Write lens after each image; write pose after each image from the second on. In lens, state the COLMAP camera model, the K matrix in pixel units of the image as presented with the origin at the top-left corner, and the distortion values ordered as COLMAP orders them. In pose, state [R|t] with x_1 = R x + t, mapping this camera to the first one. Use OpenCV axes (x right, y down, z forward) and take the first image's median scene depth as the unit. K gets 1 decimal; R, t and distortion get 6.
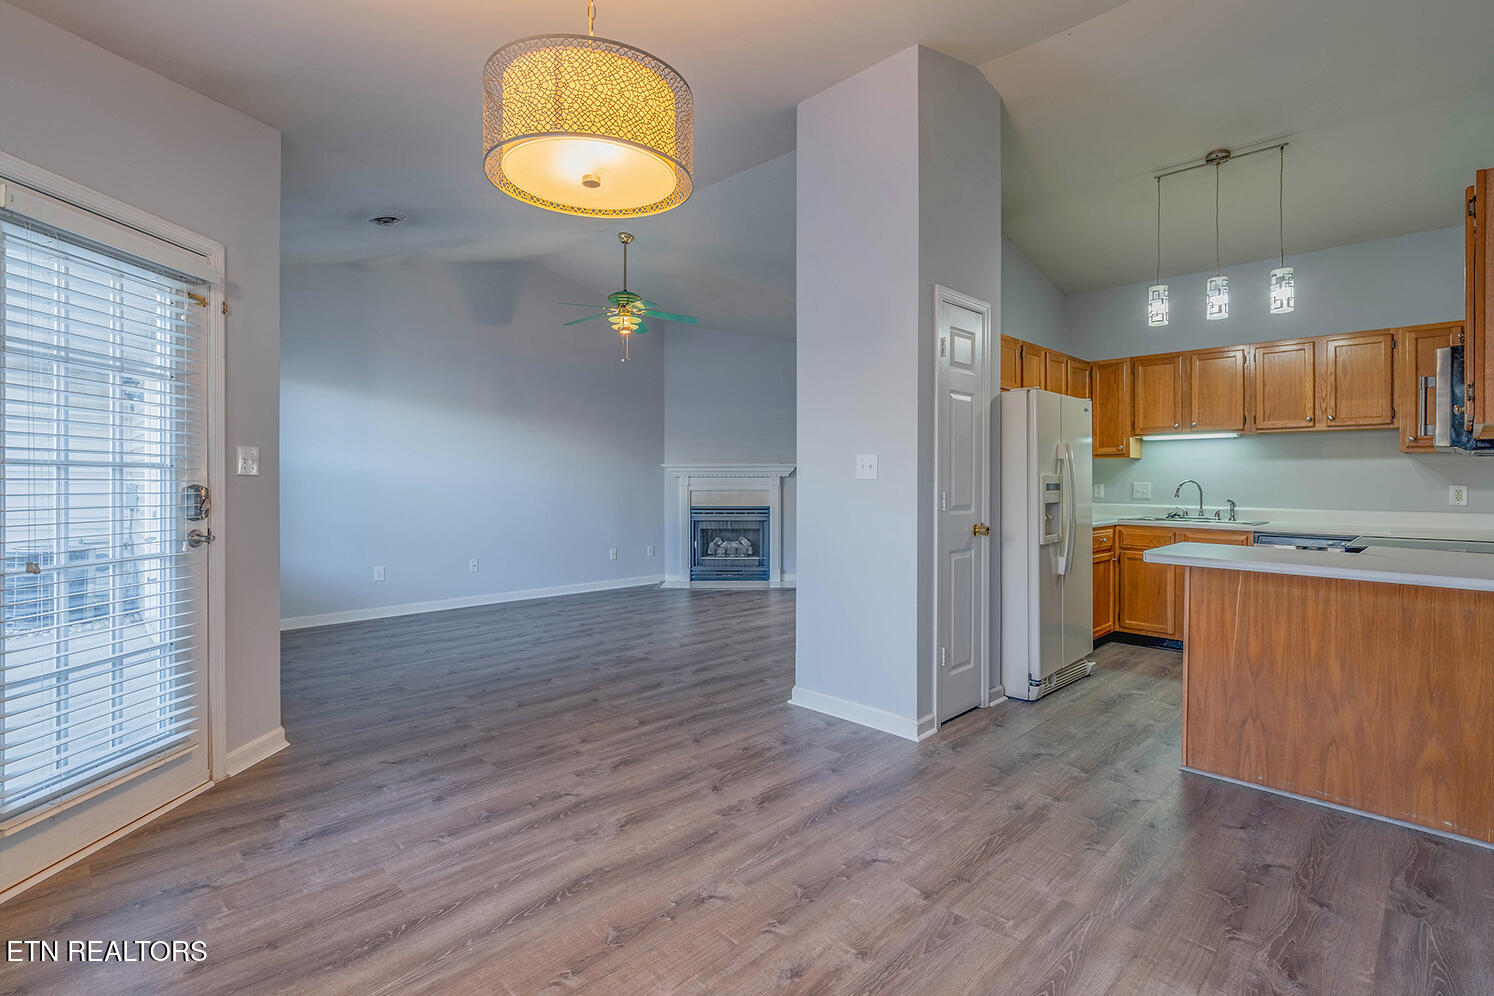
lens RADIAL K [[711.7, 0, 756.1], [0, 711.7, 479.7], [0, 0, 1]] dist [-0.004399, -0.001774]
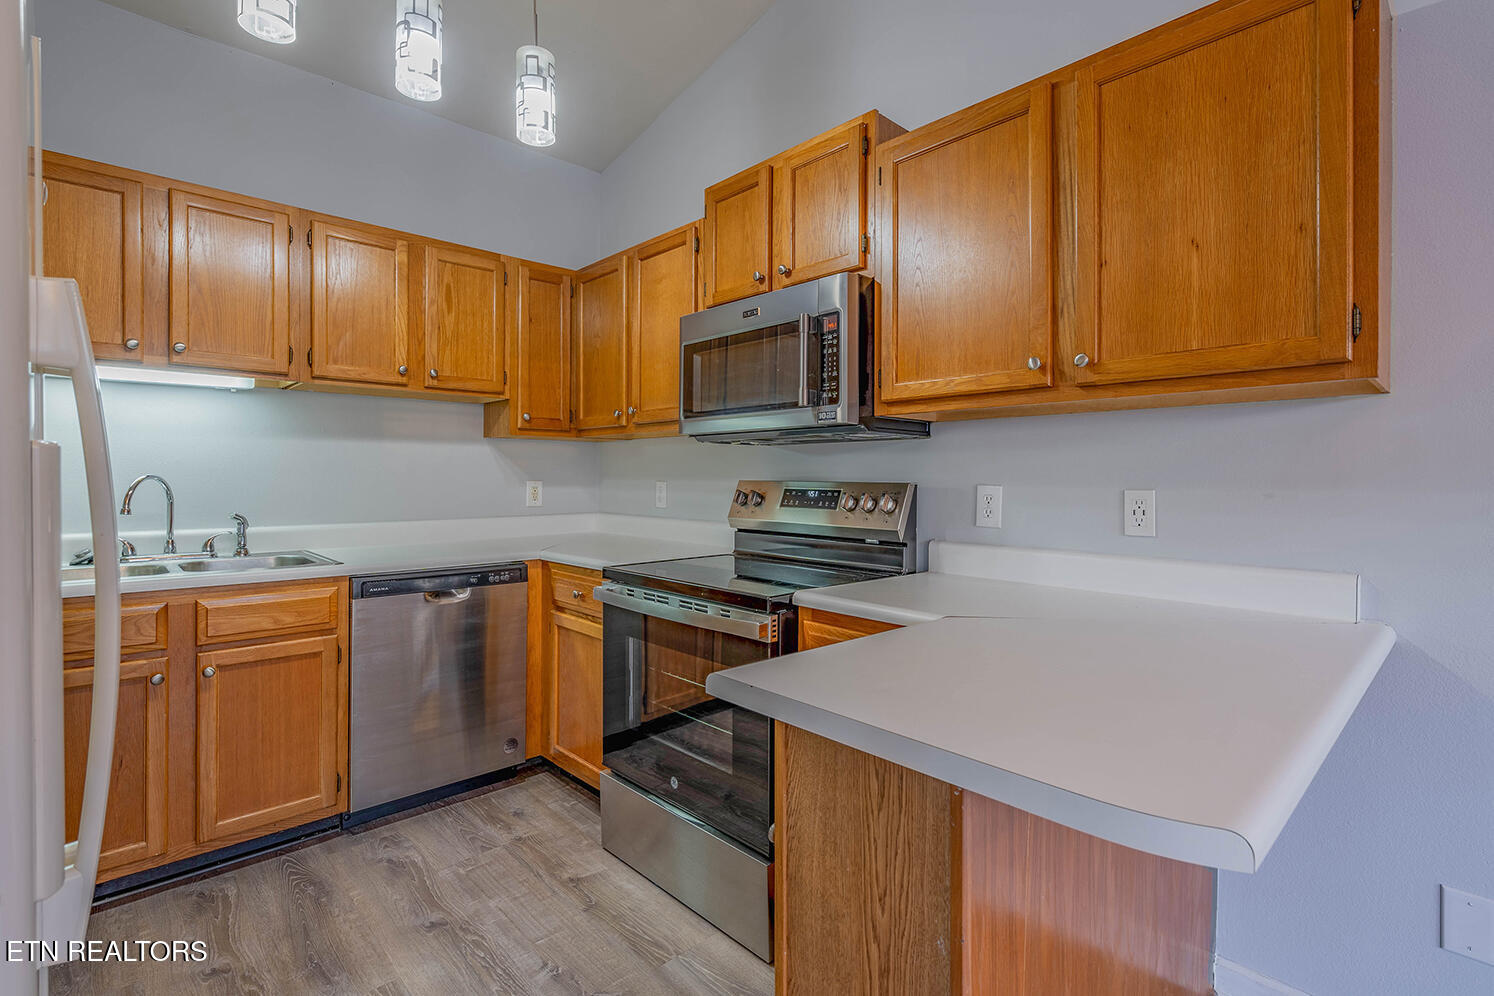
lens RADIAL K [[691.6, 0, 756.3], [0, 691.6, 479.3], [0, 0, 1]] dist [0.000341, -0.000077]
pose [[0.020425, -0.006621, 0.999769, 0.224018], [-0.001796, 0.999976, 0.006659, 0.000296], [-0.999790, -0.001931, 0.020413, 0.733540]]
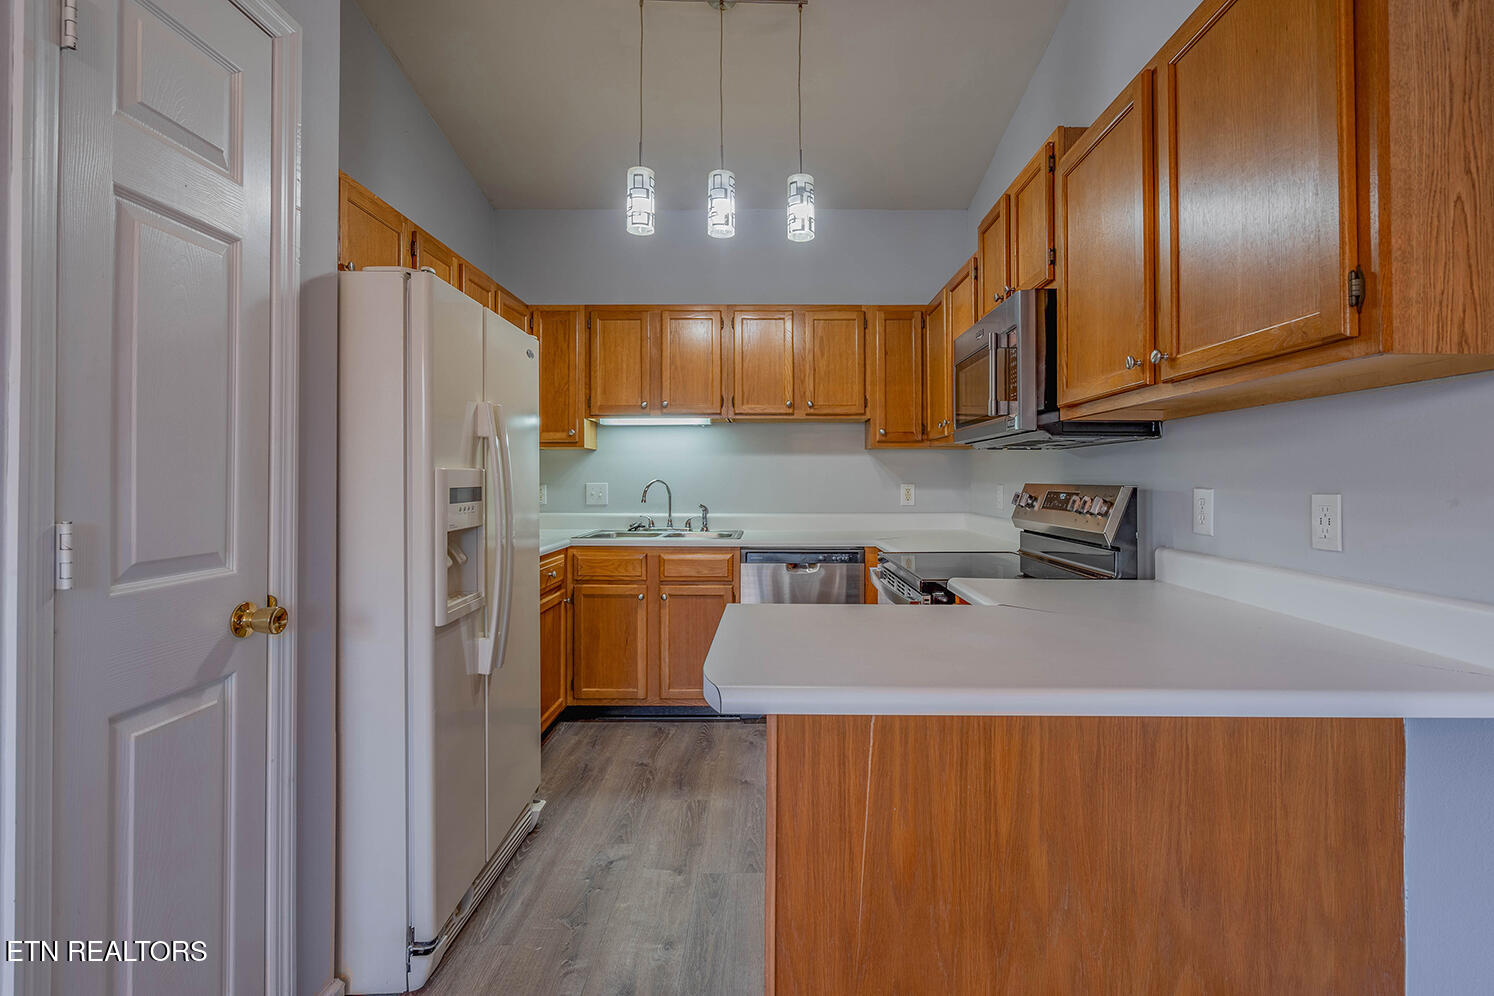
lens RADIAL K [[694.6, 0, 776.8], [0, 694.6, 472.0], [0, 0, 1]] dist [-0.001139, 0.000088]
pose [[0.698511, 0.004876, 0.715583, 0.207935], [0.003271, 0.999945, -0.010006, 0.000613], [-0.715592, 0.009330, 0.698456, 0.476368]]
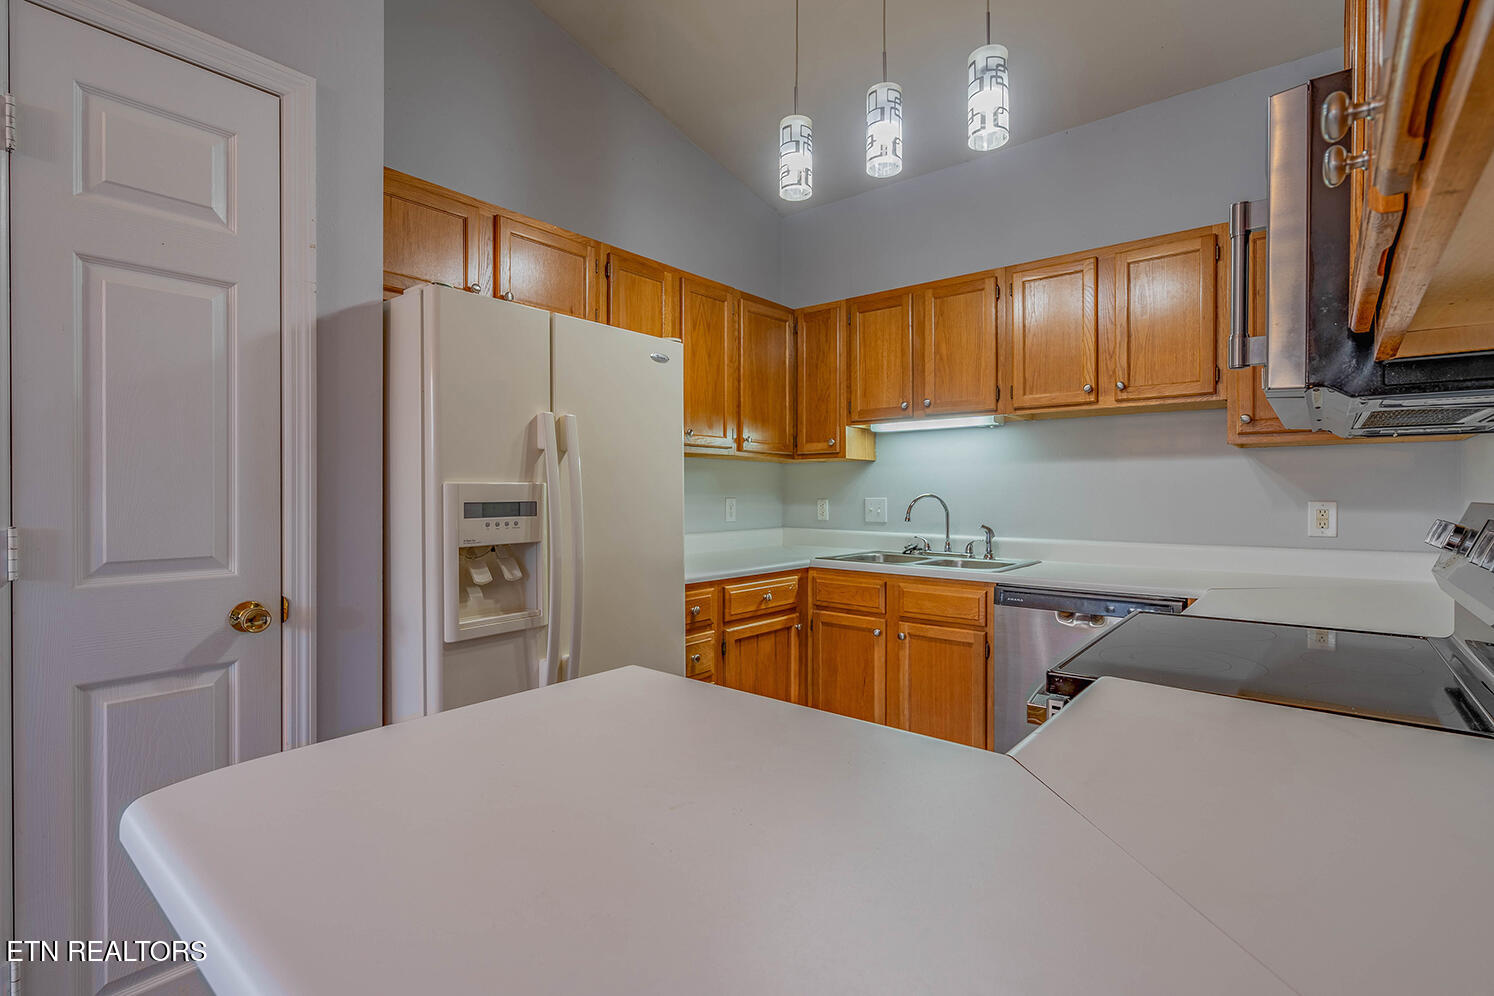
lens RADIAL K [[702.8, 0, 760.6], [0, 702.8, 496.9], [0, 0, 1]] dist [-0.002147, -0.000369]
pose [[0.993816, -0.002346, 0.111019, 0.471109], [0.001978, 0.999992, 0.003430, 0.000998], [-0.111026, -0.003190, 0.993812, 0.479190]]
